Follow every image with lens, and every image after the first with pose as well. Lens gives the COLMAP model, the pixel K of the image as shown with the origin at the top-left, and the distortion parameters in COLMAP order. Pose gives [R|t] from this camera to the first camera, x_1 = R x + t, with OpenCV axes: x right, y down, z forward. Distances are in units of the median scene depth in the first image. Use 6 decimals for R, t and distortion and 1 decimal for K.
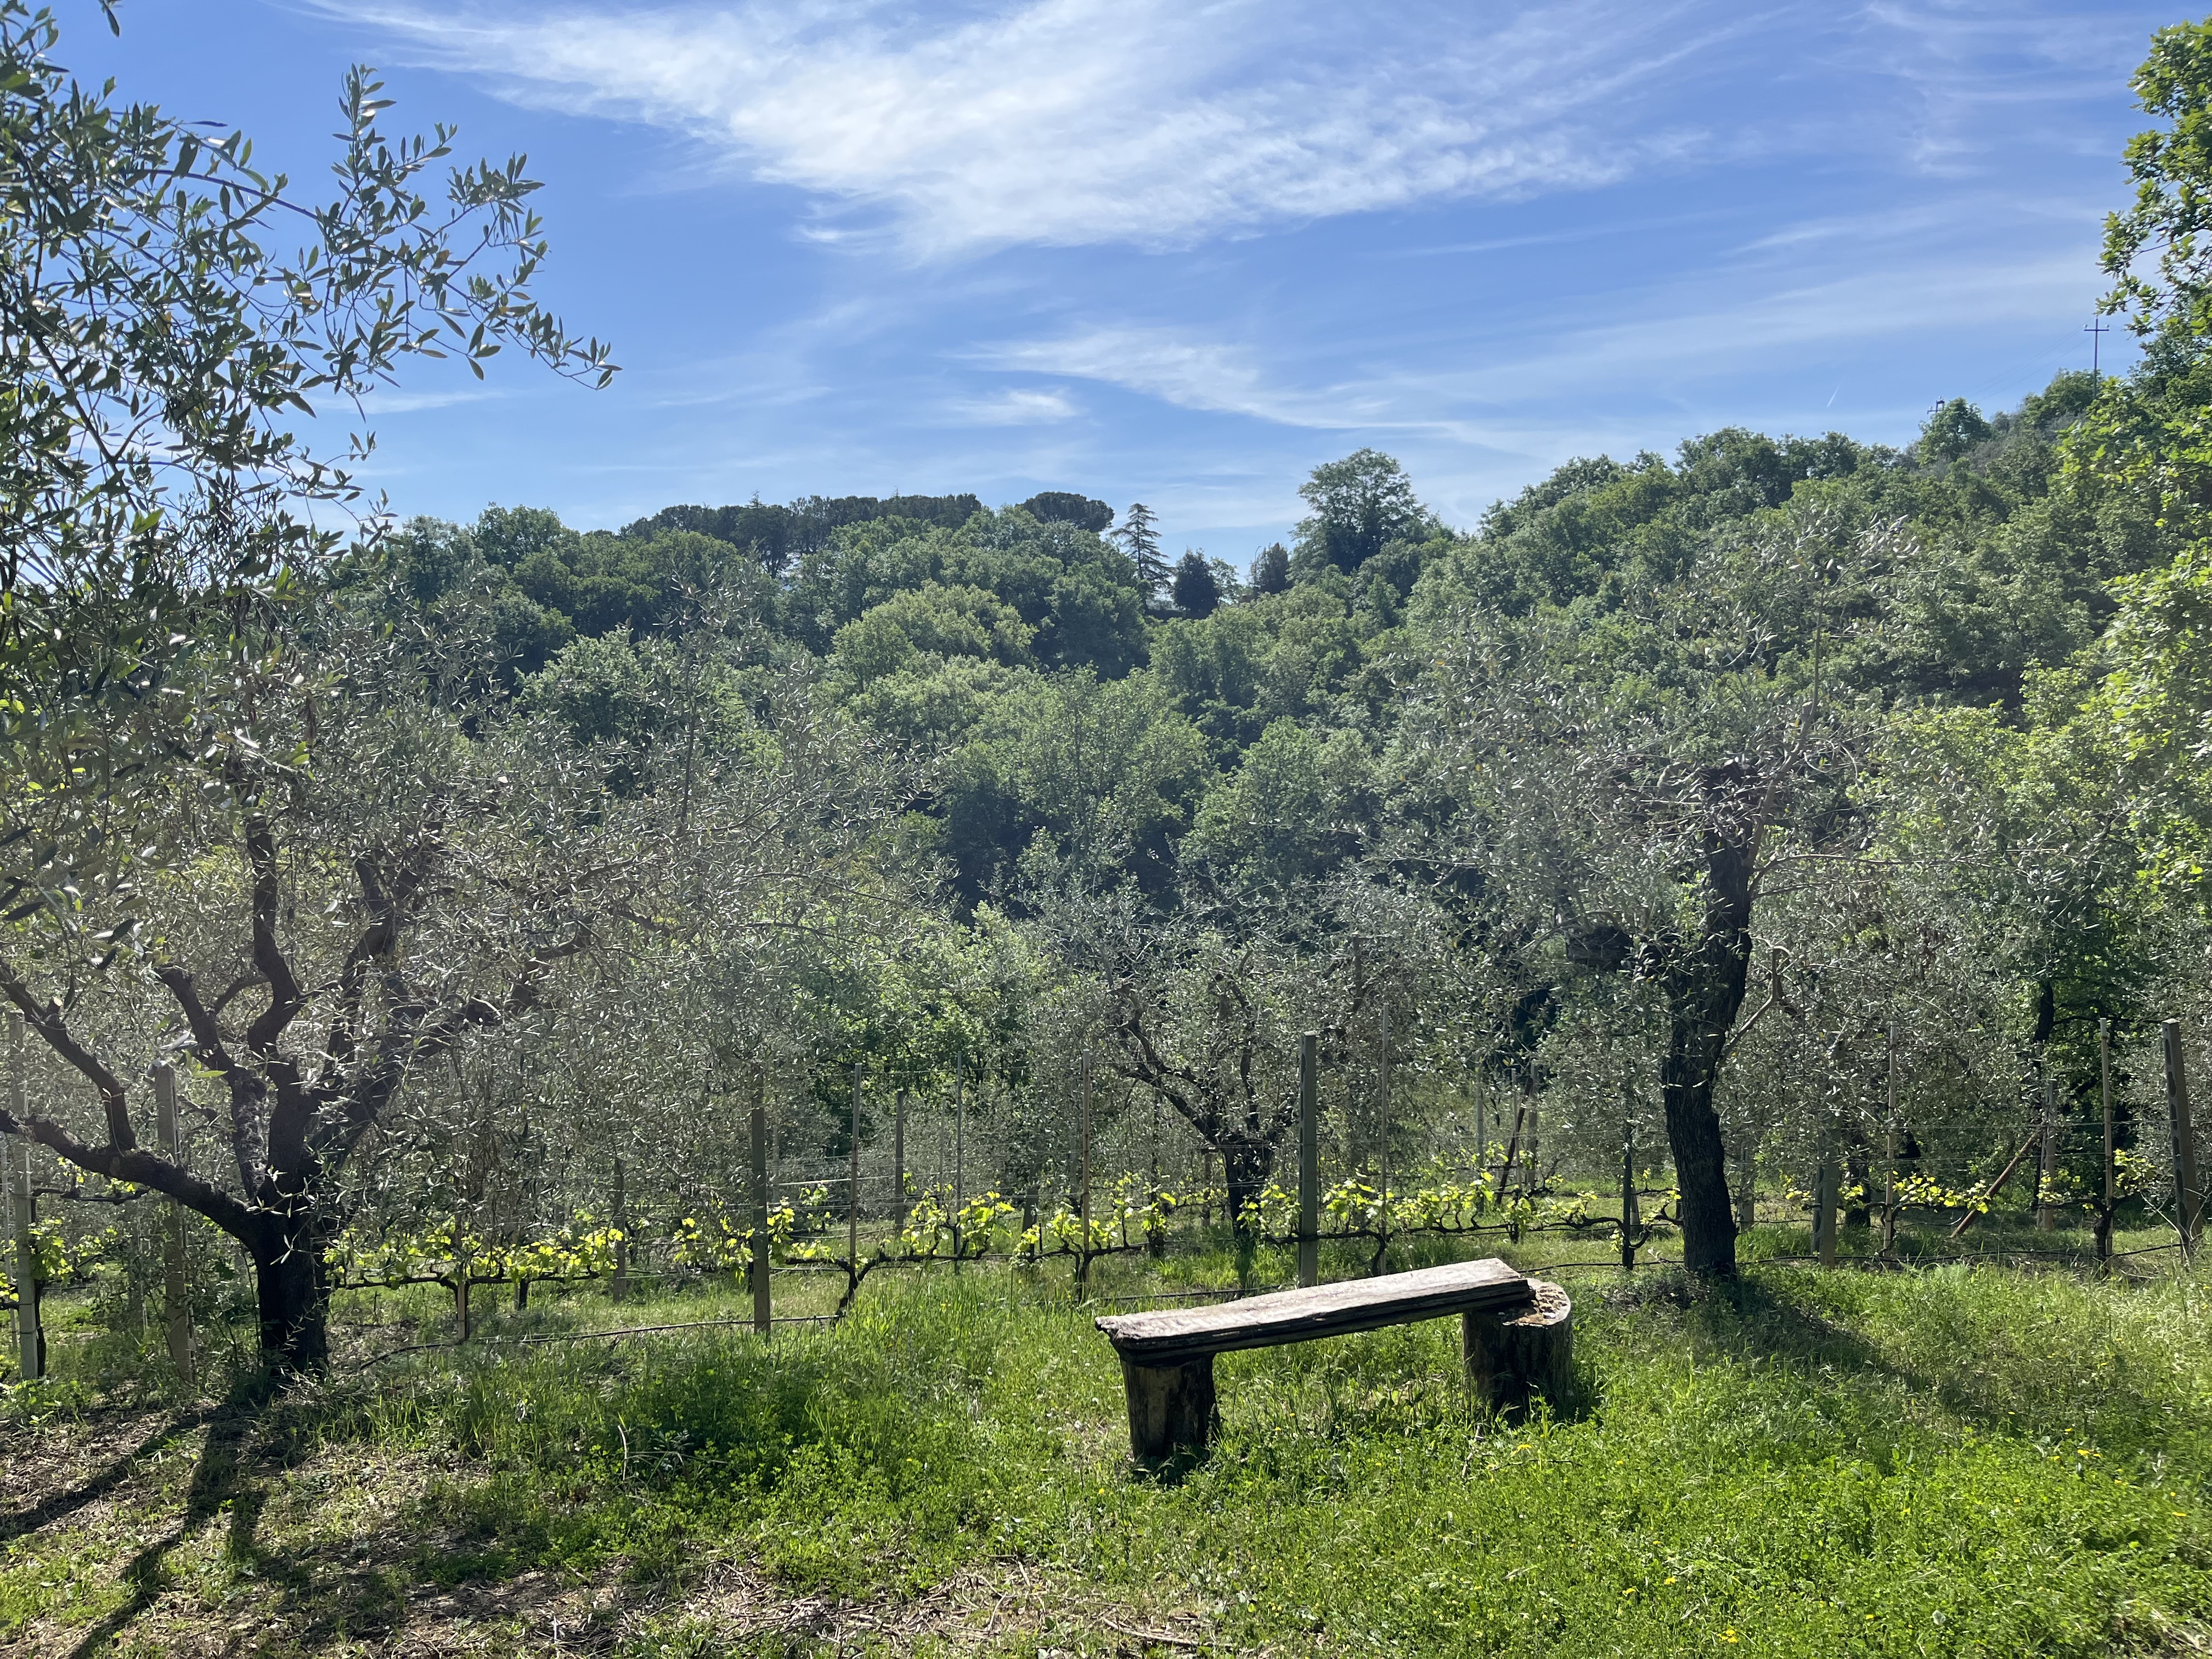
lens RADIAL K [[1702.6, 0, 1099.7], [0, 1702.6, 831.2], [0, 0, 1]] dist [0.013491, 0.004523]
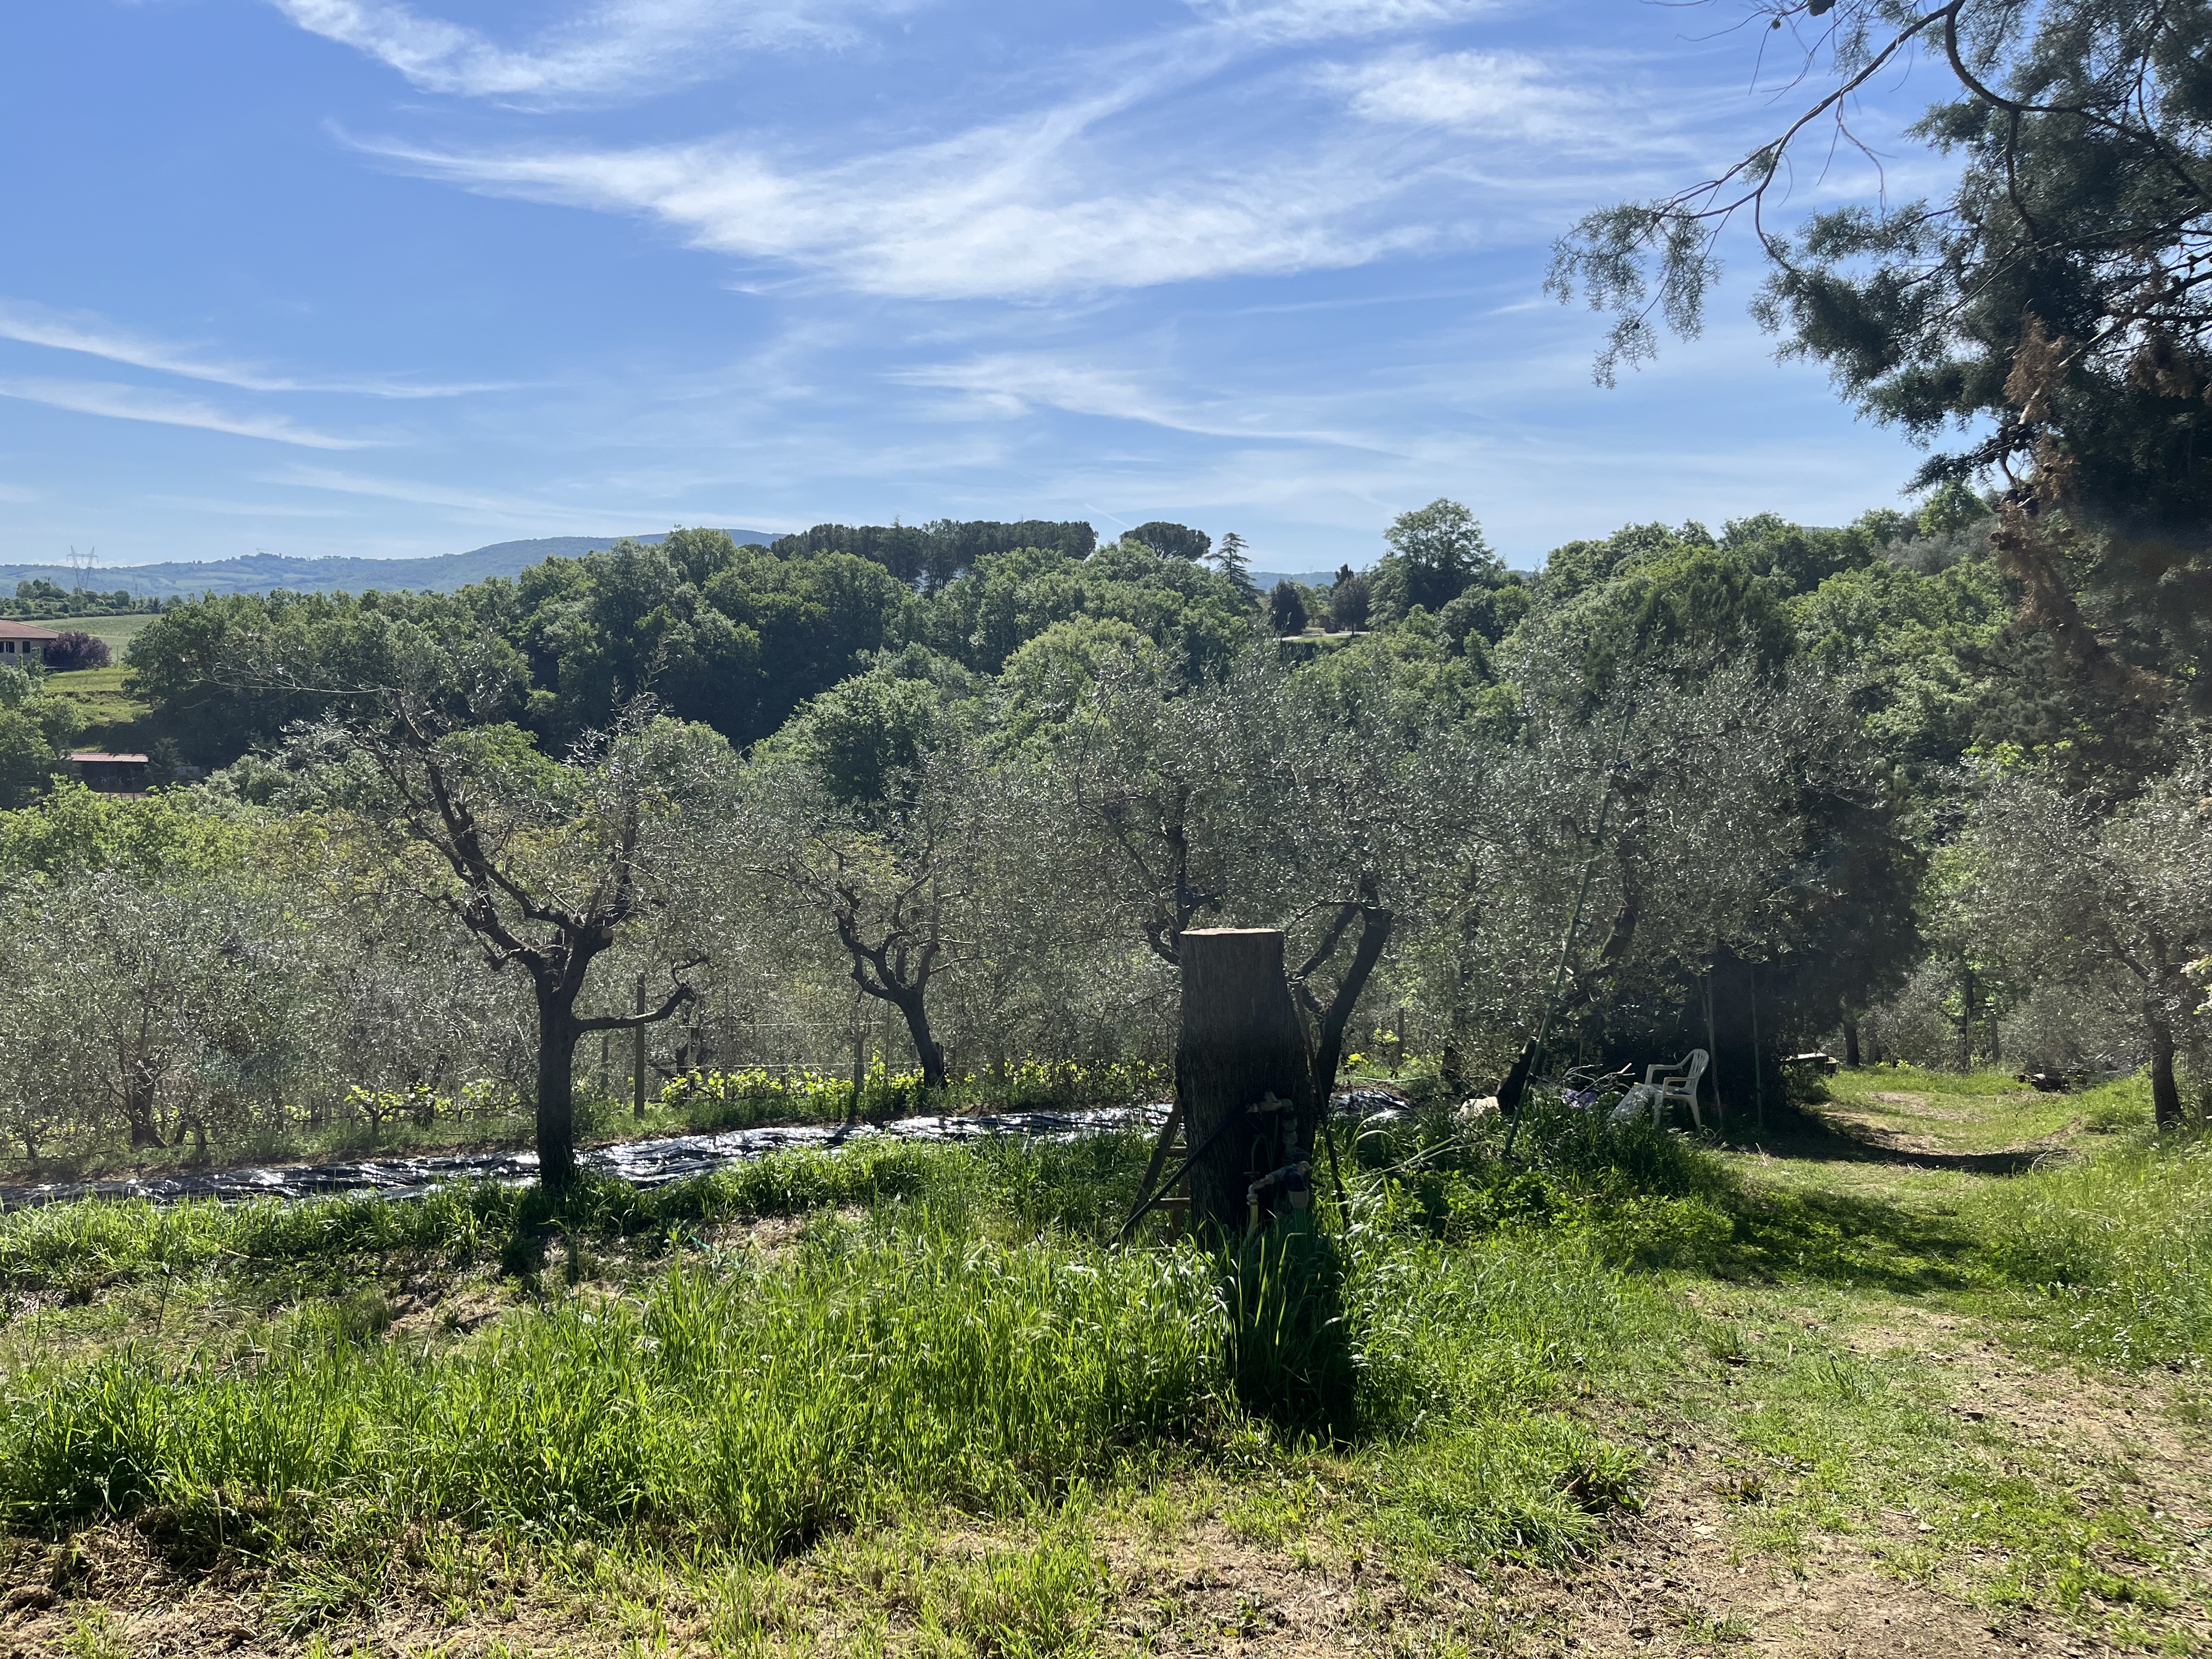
lens RADIAL K [[1702.6, 0, 1104.3], [0, 1702.6, 830.2], [0, 0, 1]] dist [0.013491, 0.004523]
pose [[0.999741, 0.022293, 0.004622, -0.073293], [-0.022379, 0.999558, 0.019582, -0.017875], [-0.004184, -0.019680, 0.999798, -0.155662]]
